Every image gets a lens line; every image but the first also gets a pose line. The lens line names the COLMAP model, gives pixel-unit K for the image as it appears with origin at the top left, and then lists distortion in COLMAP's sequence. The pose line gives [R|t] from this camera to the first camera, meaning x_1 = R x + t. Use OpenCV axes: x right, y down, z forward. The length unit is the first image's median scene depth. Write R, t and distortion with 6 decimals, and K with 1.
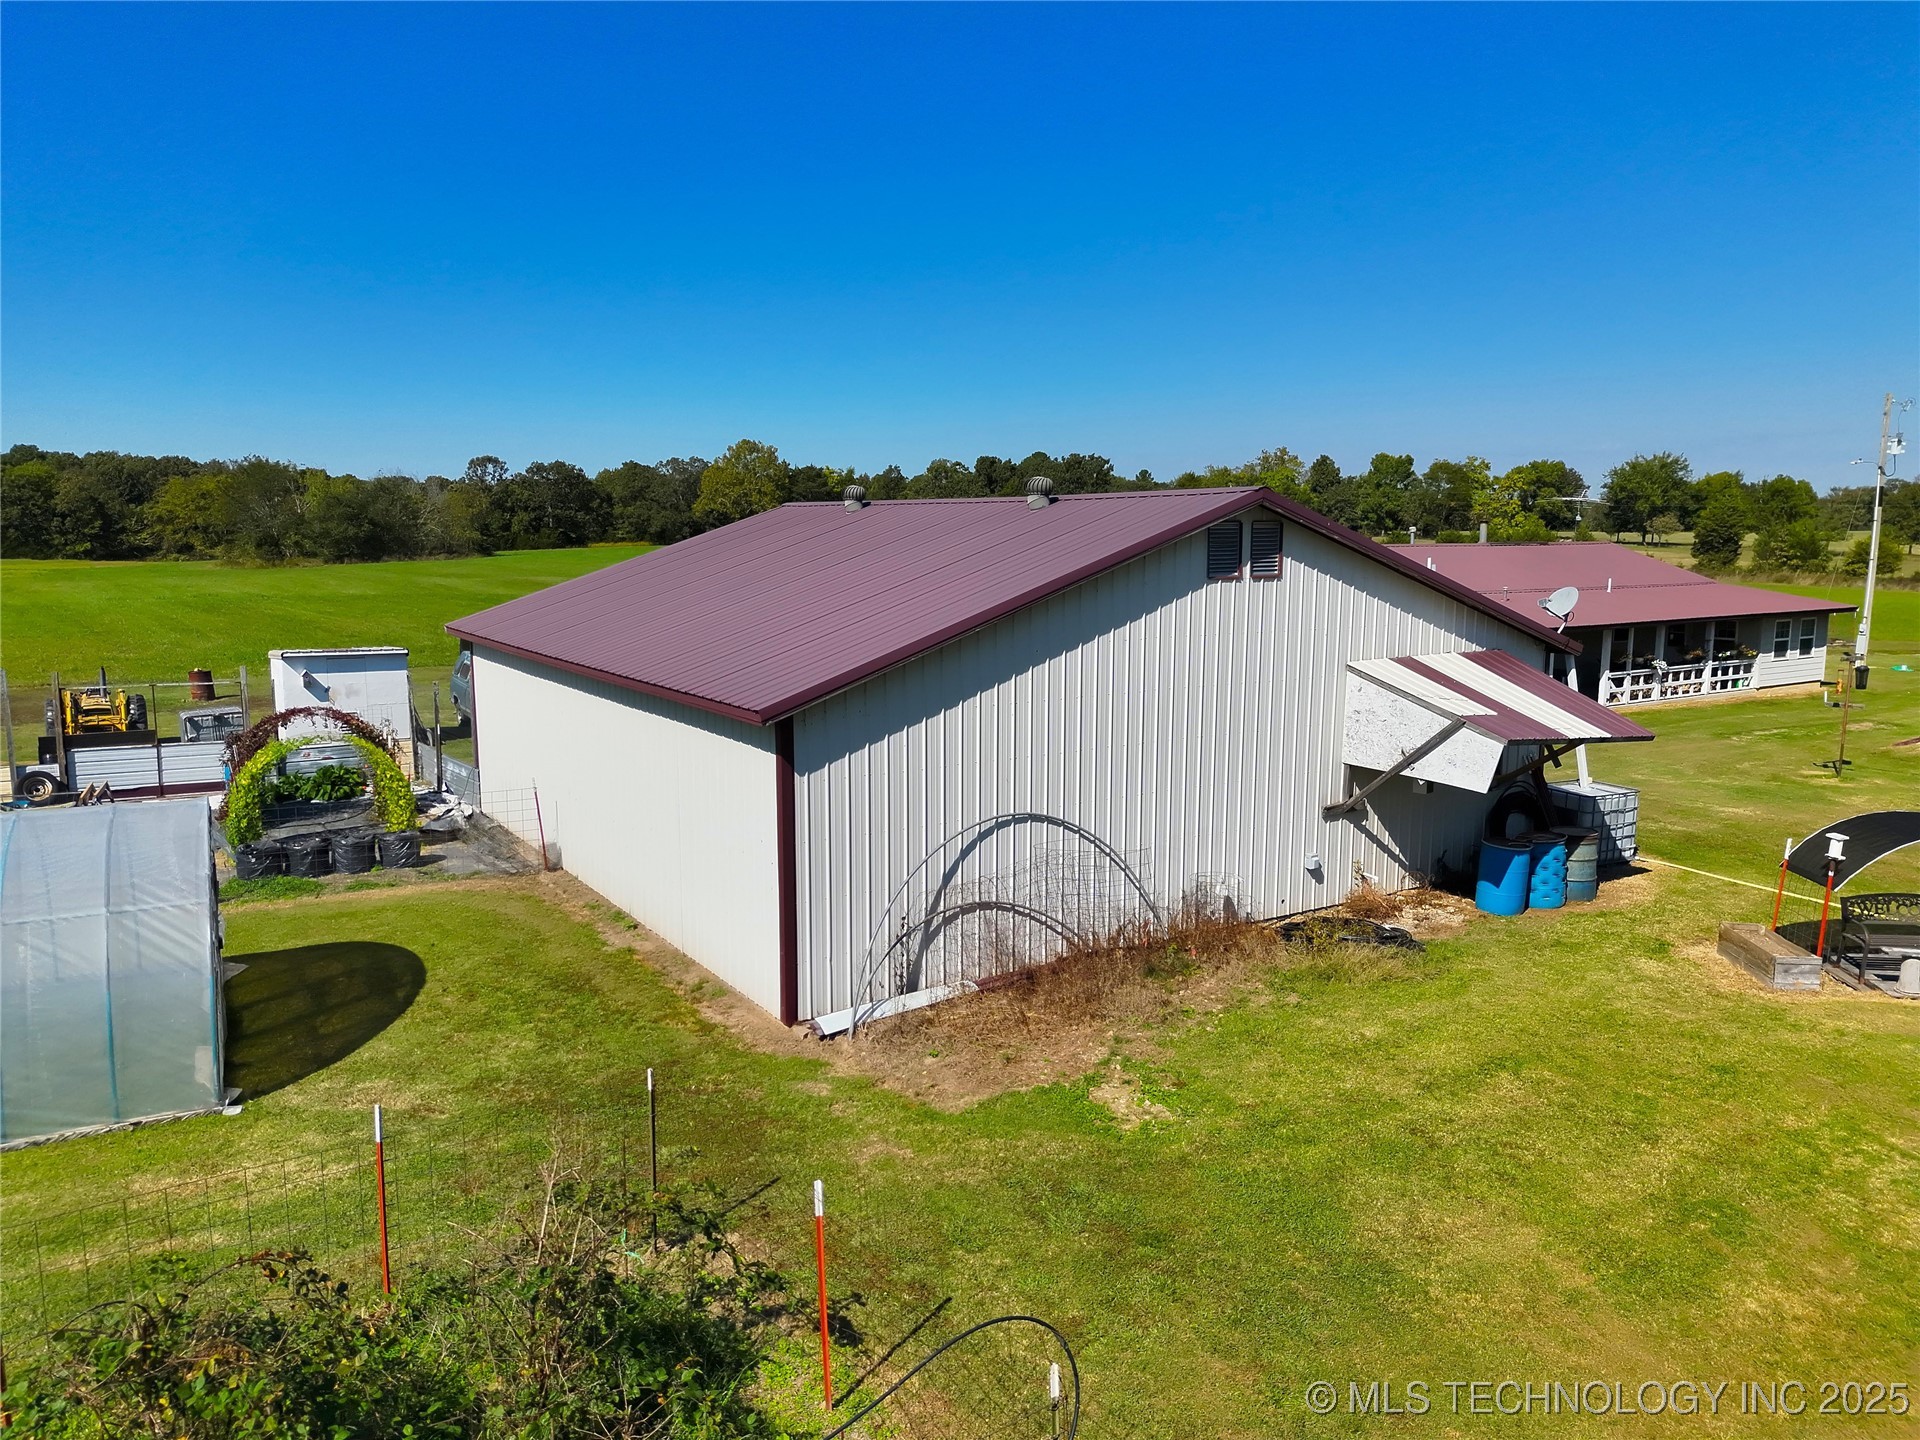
lens RADIAL K [[1352.3, 0, 959.0], [0, 1352.3, 713.3], [0, 0, 1]] dist [0.068479, -0.057827]
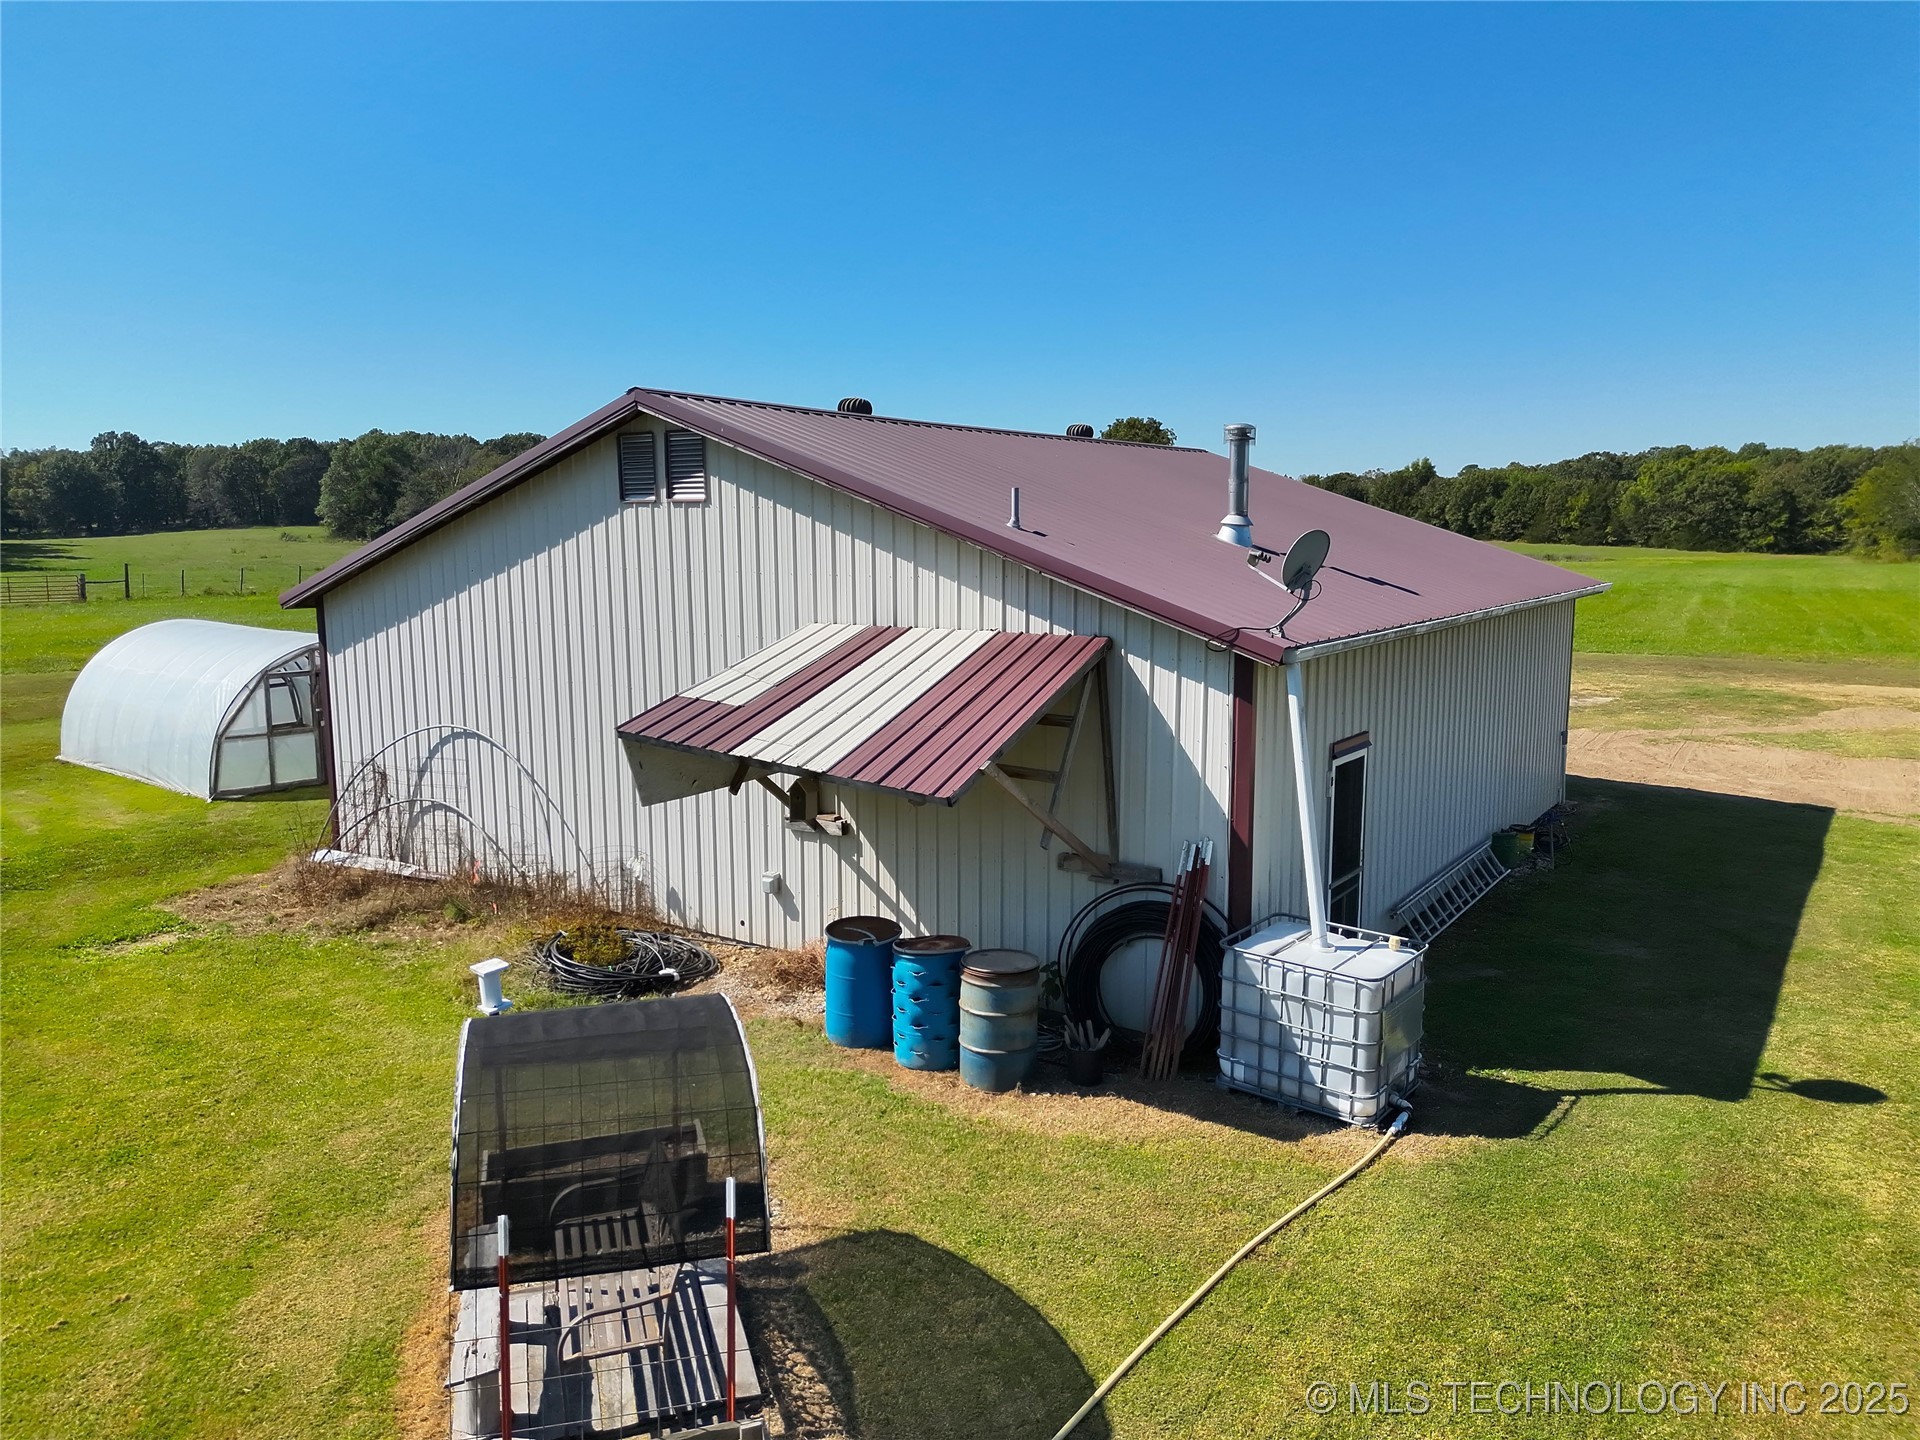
lens RADIAL K [[1352.3, 0, 958.6], [0, 1352.3, 716.0], [0, 0, 1]] dist [0.068479, -0.057827]
pose [[0.389093, 0.126009, -0.912540, 0.105773], [-0.123313, 0.988810, 0.083962, -0.006399], [0.912908, 0.079859, 0.400277, 0.085653]]
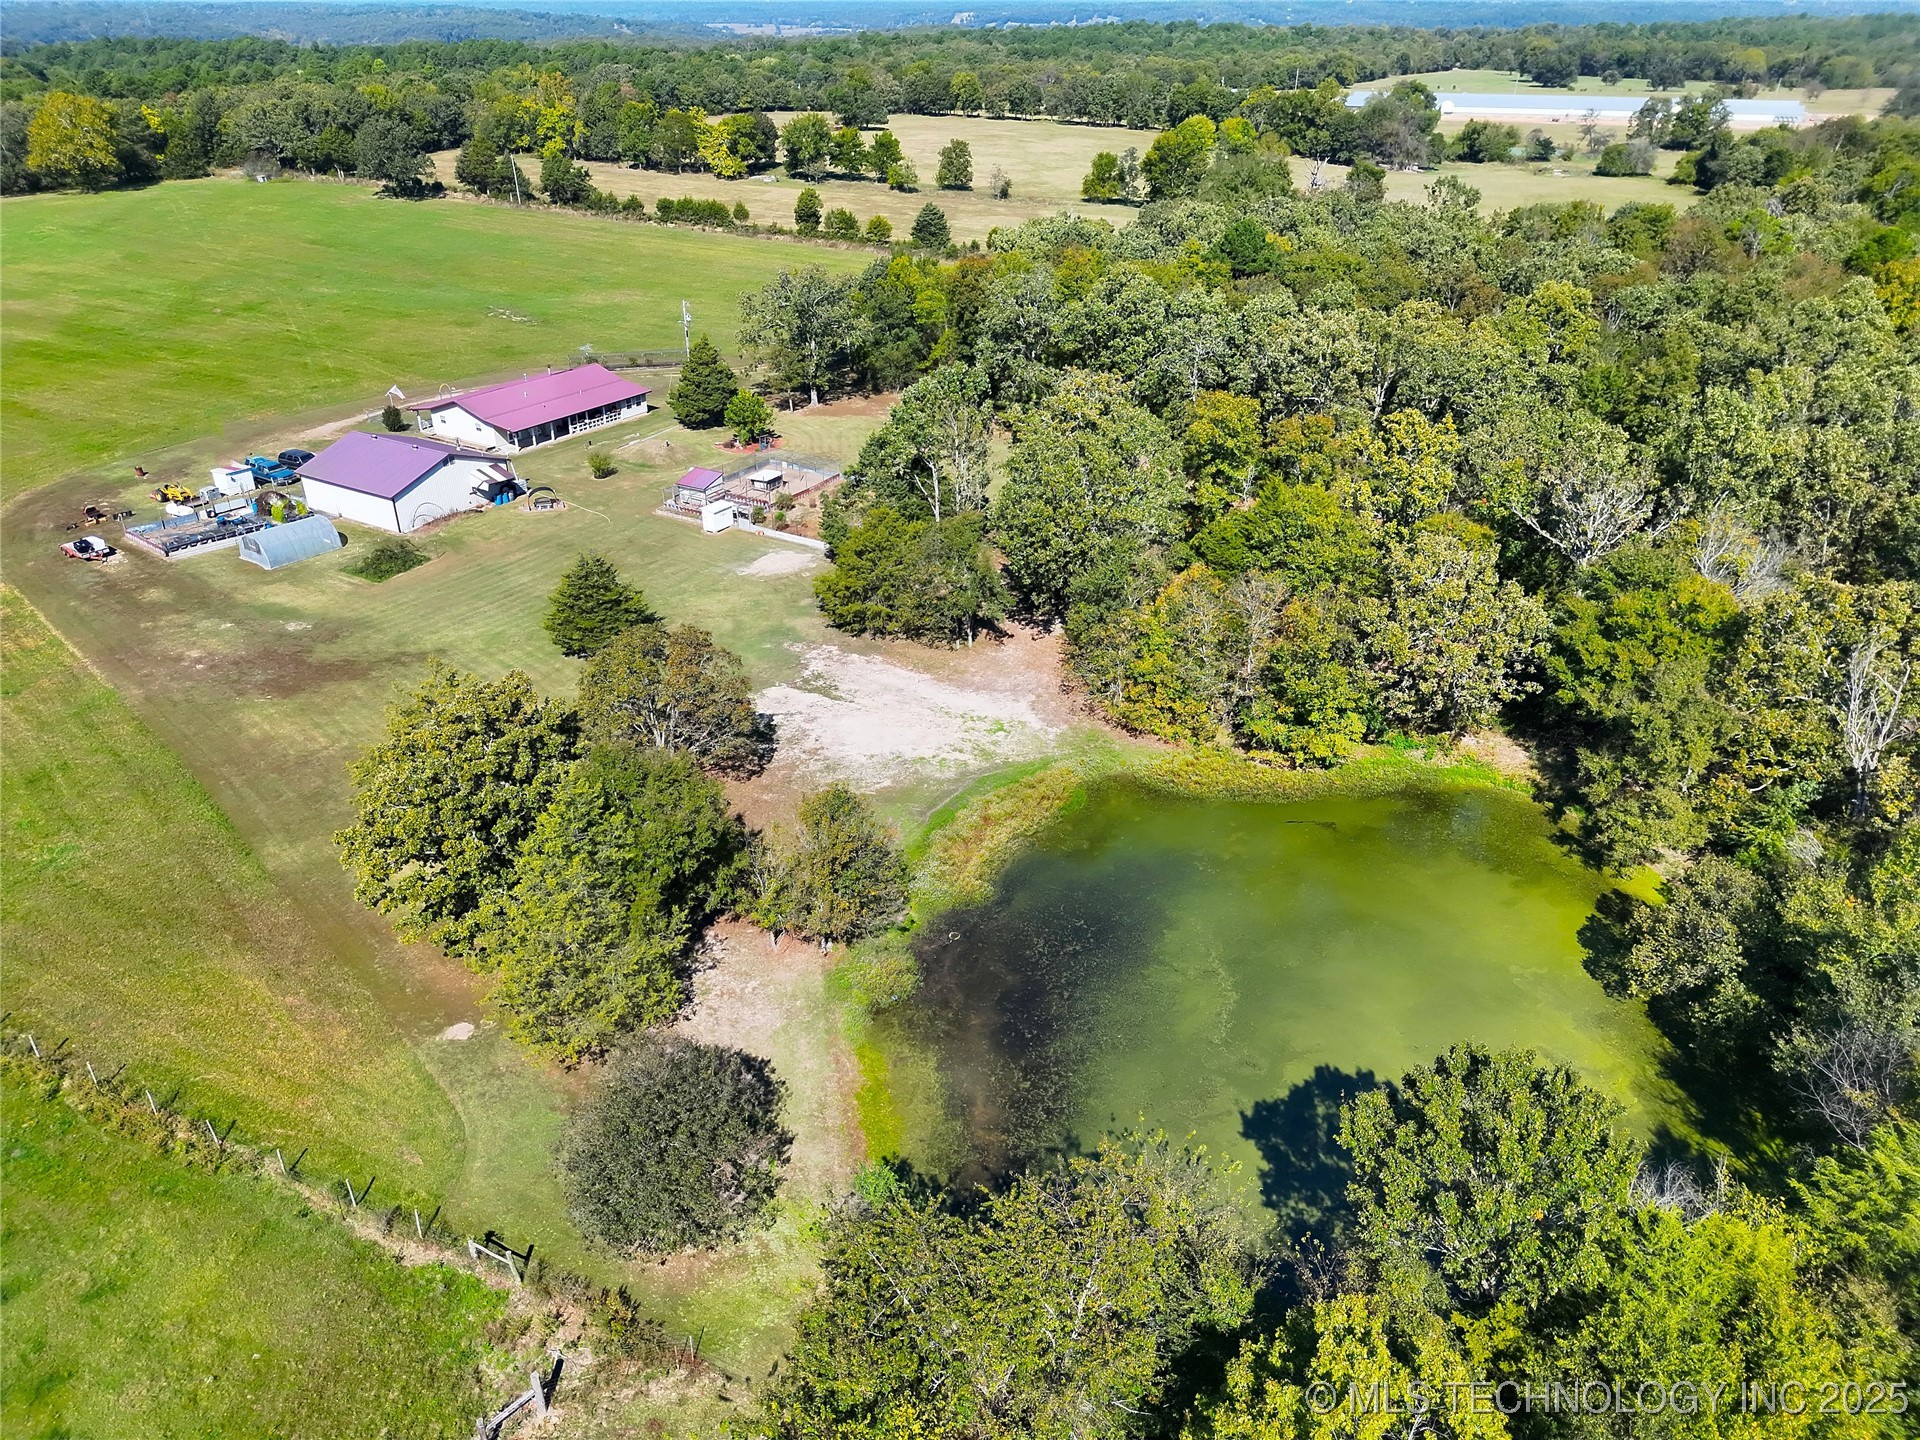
lens RADIAL K [[1352.3, 0, 966.7], [0, 1352.3, 710.6], [0, 0, 1]] dist [0.068479, -0.057827]
pose [[0.901530, -0.198008, 0.384755, -0.038059], [0.056349, 0.935312, 0.349309, -0.129748], [-0.429031, -0.293232, 0.854369, -0.697844]]
